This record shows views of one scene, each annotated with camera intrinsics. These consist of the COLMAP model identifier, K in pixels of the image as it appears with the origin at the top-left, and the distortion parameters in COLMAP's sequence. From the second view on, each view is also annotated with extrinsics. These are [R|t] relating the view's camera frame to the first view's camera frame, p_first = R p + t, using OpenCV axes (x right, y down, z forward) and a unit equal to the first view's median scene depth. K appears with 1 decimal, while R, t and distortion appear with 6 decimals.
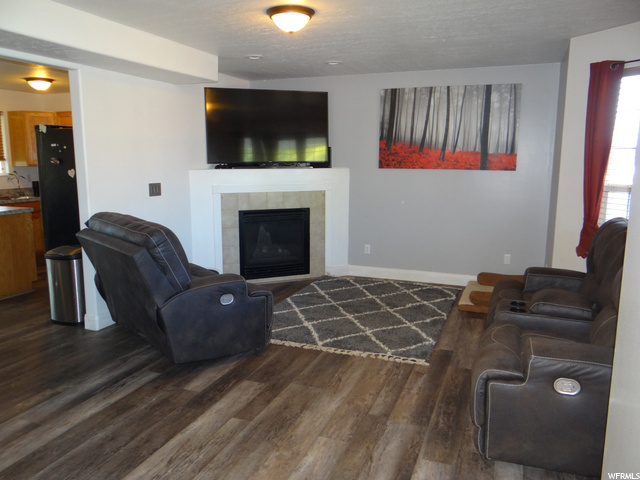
lens RADIAL K [[508.3, 0, 318.3], [0, 508.3, 241.0], [0, 0, 1]] dist [-0.007349, 0.019442]
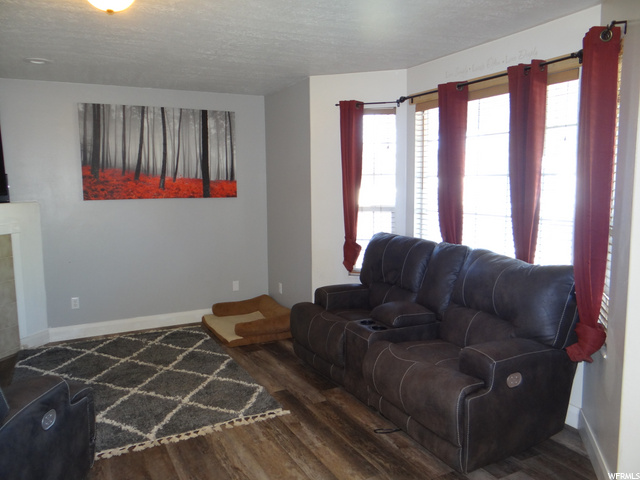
lens RADIAL K [[508.3, 0, 319.4], [0, 508.3, 239.9], [0, 0, 1]] dist [-0.007349, 0.019442]
pose [[0.664011, -0.095815, 0.741558, -0.261069], [0.136446, 0.990630, 0.005819, -0.038911], [-0.735168, 0.097319, 0.670863, 0.216505]]
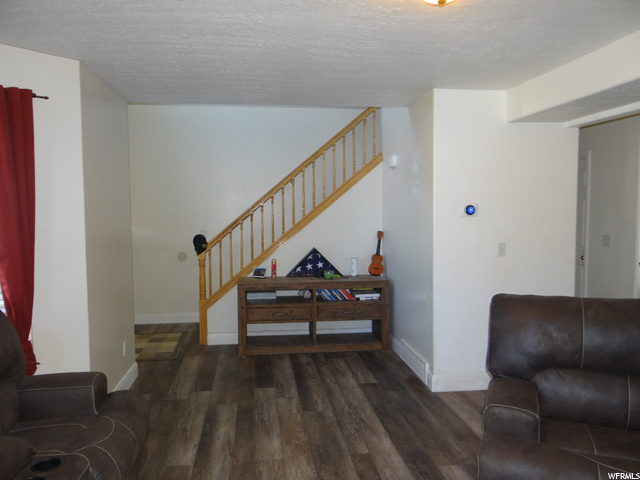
lens RADIAL K [[508.3, 0, 317.4], [0, 508.3, 240.4], [0, 0, 1]] dist [-0.007349, 0.019442]
pose [[-0.882560, 0.032019, -0.469109, 0.227269], [-0.068537, 0.978263, 0.195714, -0.161315], [0.465178, 0.204880, -0.861181, 0.966434]]
